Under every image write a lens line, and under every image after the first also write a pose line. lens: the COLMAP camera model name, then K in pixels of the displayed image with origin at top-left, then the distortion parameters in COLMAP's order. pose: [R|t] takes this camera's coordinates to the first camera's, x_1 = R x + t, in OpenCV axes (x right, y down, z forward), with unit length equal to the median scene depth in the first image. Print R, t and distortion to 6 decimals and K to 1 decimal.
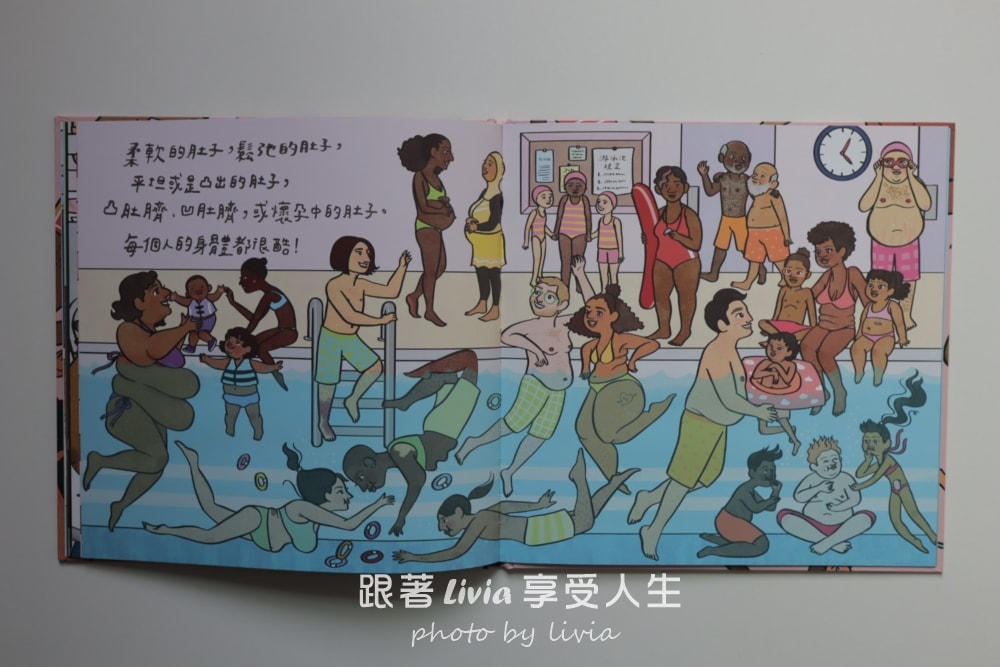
lens RADIAL K [[1051.5, 0, 500.0], [0, 1051.5, 333.5], [0, 0, 1]] dist [0.013373, -0.014558]
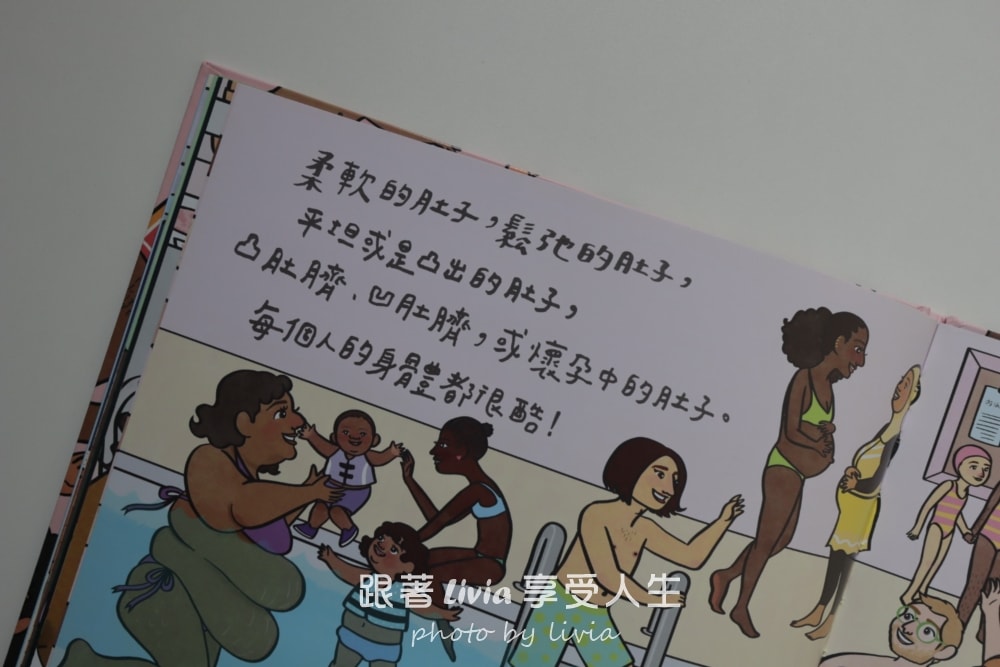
lens RADIAL K [[1051.5, 0, 500.0], [0, 1051.5, 333.5], [0, 0, 1]] dist [0.013373, -0.014558]
pose [[0.949343, 0.310920, 0.045575, -0.255456], [-0.310783, 0.950426, -0.010225, -0.112139], [-0.046495, -0.004457, 0.998909, 0.433036]]
